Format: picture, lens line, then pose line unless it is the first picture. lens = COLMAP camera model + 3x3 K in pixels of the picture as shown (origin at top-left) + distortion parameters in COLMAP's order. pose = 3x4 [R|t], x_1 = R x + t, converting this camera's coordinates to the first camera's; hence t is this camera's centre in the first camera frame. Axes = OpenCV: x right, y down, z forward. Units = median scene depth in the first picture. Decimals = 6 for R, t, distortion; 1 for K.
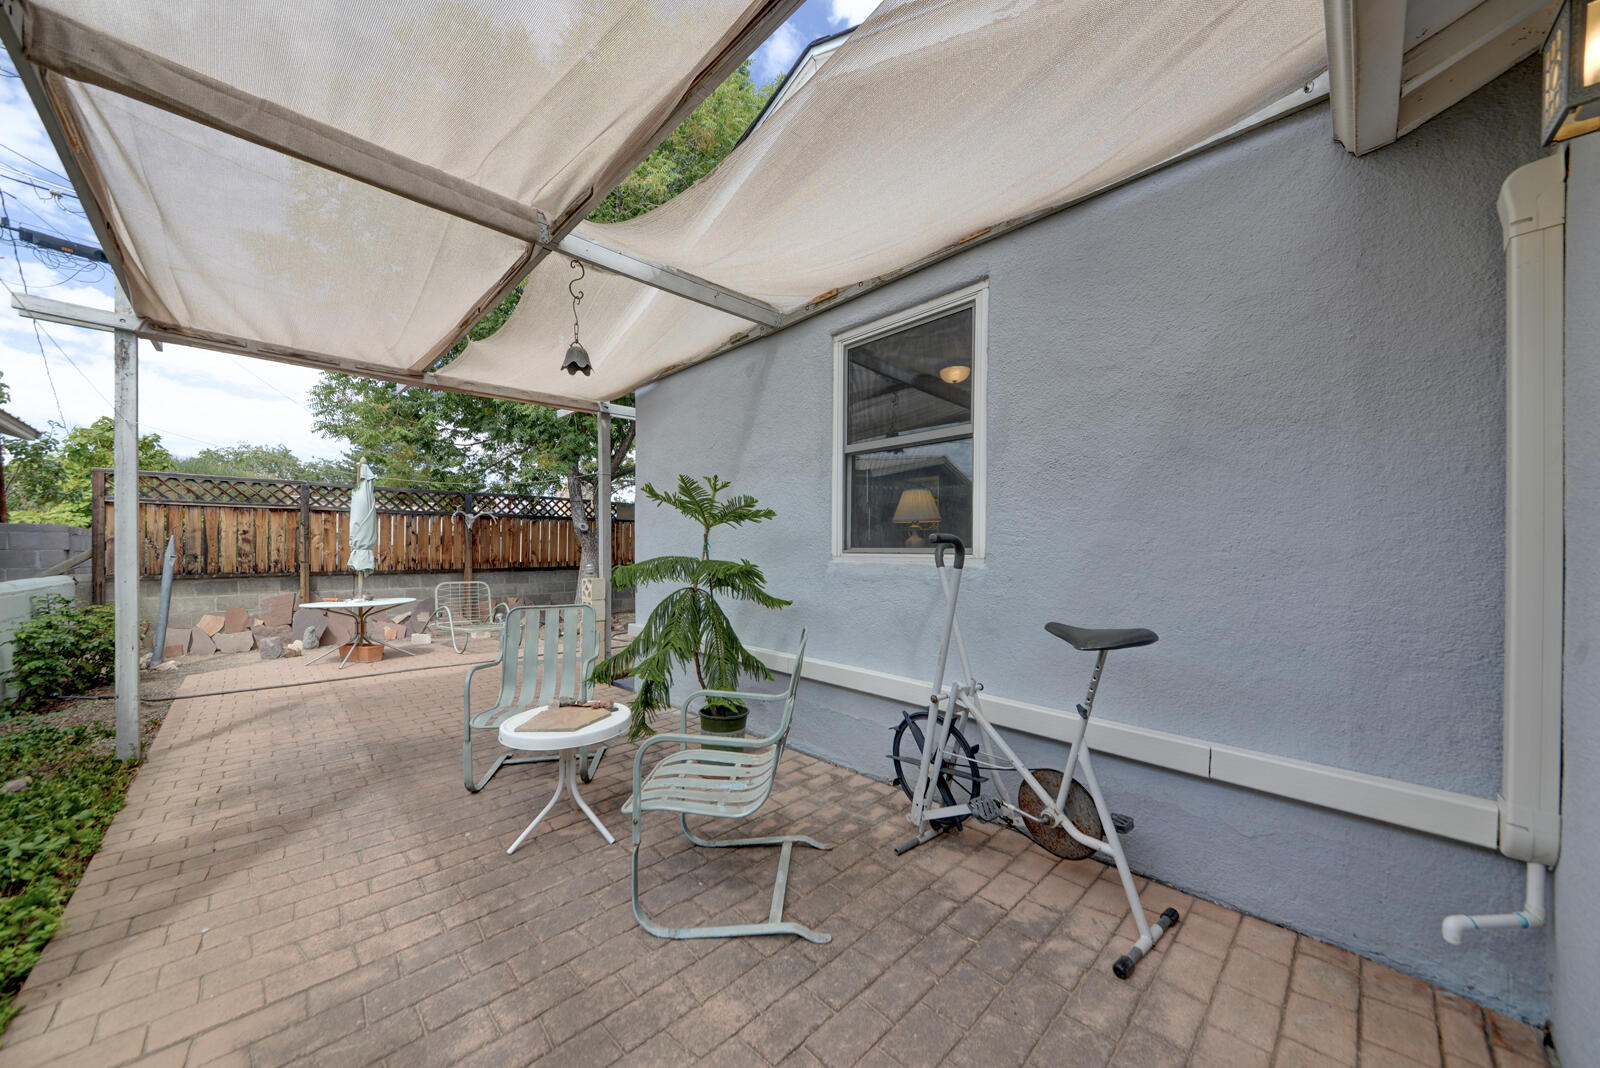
lens RADIAL K [[557.7, 0, 799.7], [0, 557.7, 543.5], [0, 0, 1]] dist [0.012287, -0.001491]
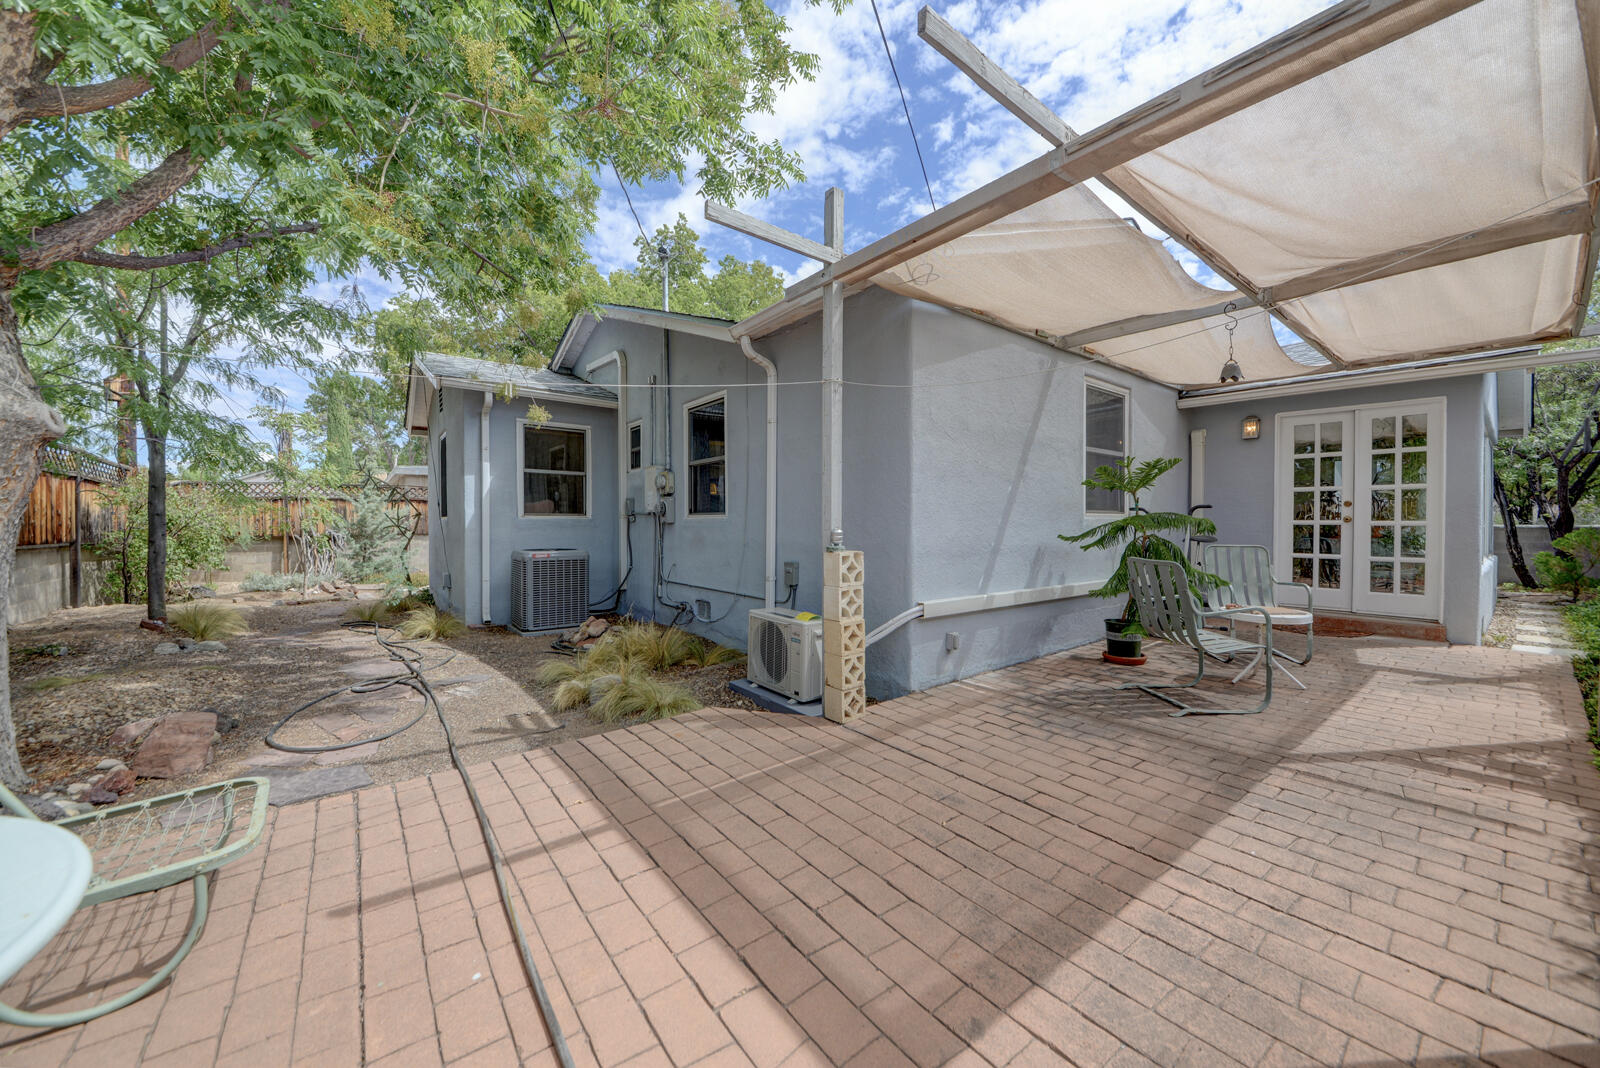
lens RADIAL K [[576.9, 0, 801.8], [0, 576.9, 534.4], [0, 0, 1]] dist [-0.006935, -0.000631]
pose [[0.117908, -0.018344, 0.992855, -0.709828], [-0.006696, 0.999792, 0.019268, 0.021927], [-0.993002, -0.008920, 0.117761, 0.683516]]
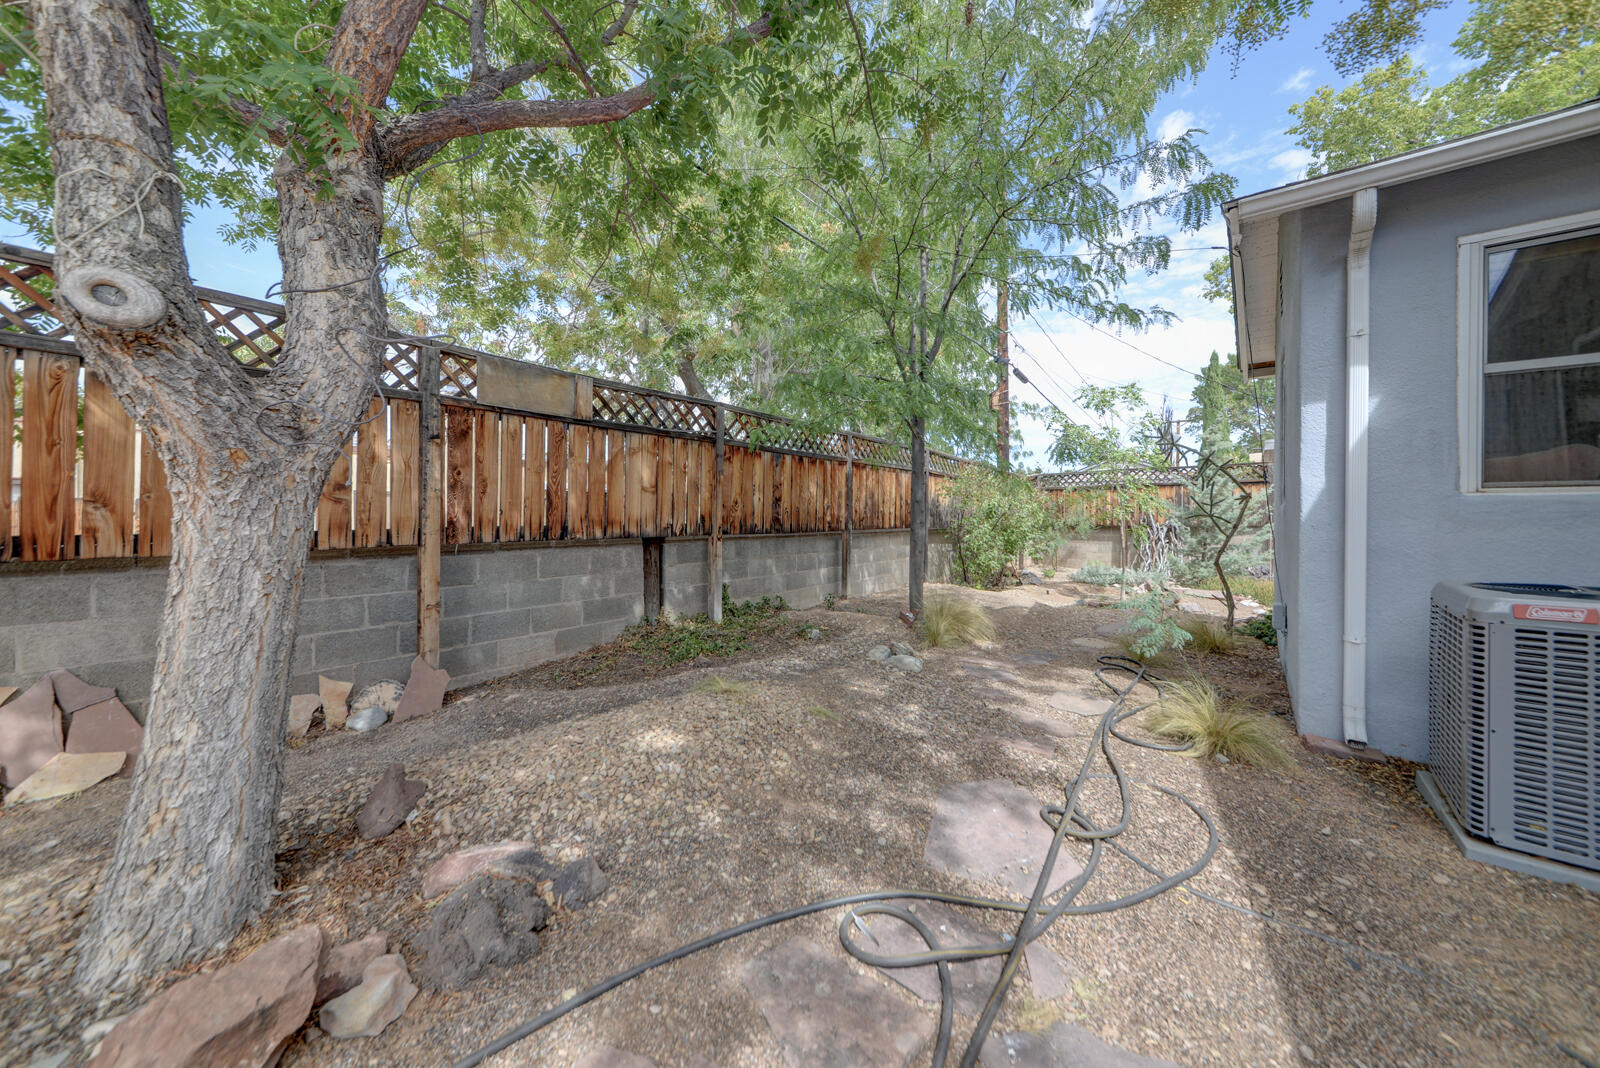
lens RADIAL K [[557.7, 0, 813.4], [0, 557.7, 510.9], [0, 0, 1]] dist [0.012287, -0.001491]
pose [[0.992657, 0.003008, 0.120924, -0.249232], [-0.003511, 0.999986, 0.003947, 0.027072], [-0.120910, -0.004343, 0.992654, 0.968218]]
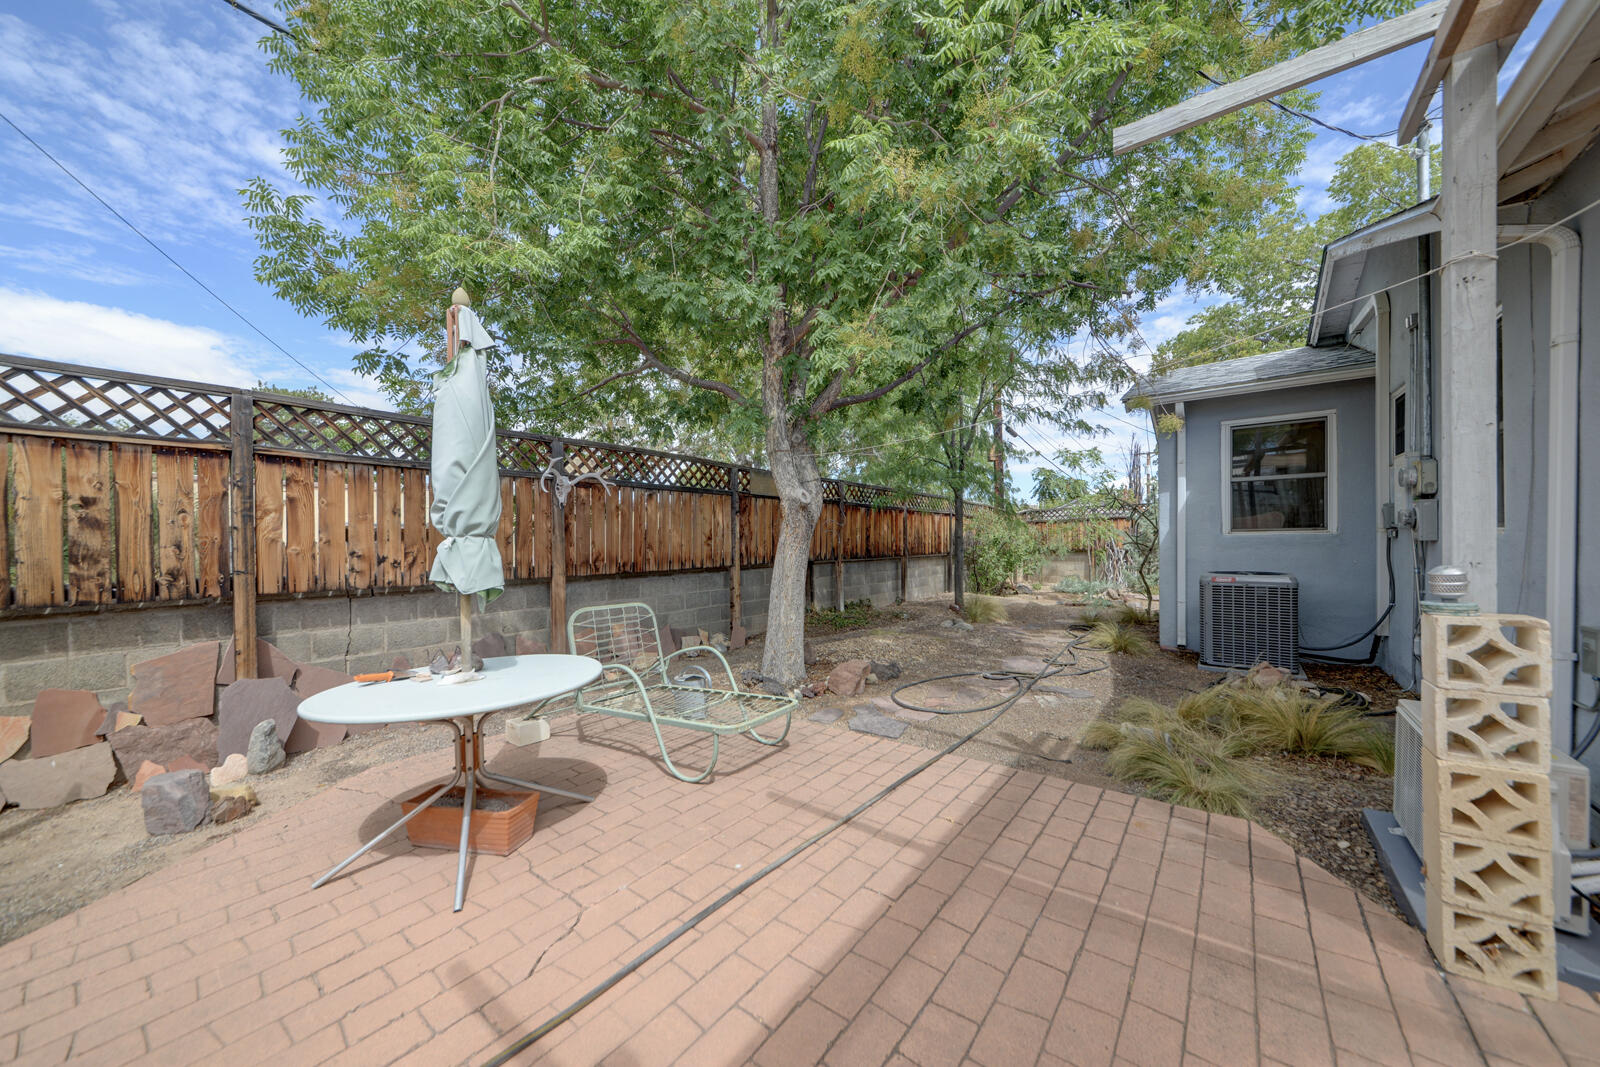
lens RADIAL K [[557.7, 0, 804.9], [0, 557.7, 539.9], [0, 0, 1]] dist [0.012287, -0.001491]
pose [[0.990666, -0.013394, 0.135649, -0.524514], [0.012679, 0.999901, 0.006135, 0.010859], [-0.135718, -0.004358, 0.990738, 0.522702]]
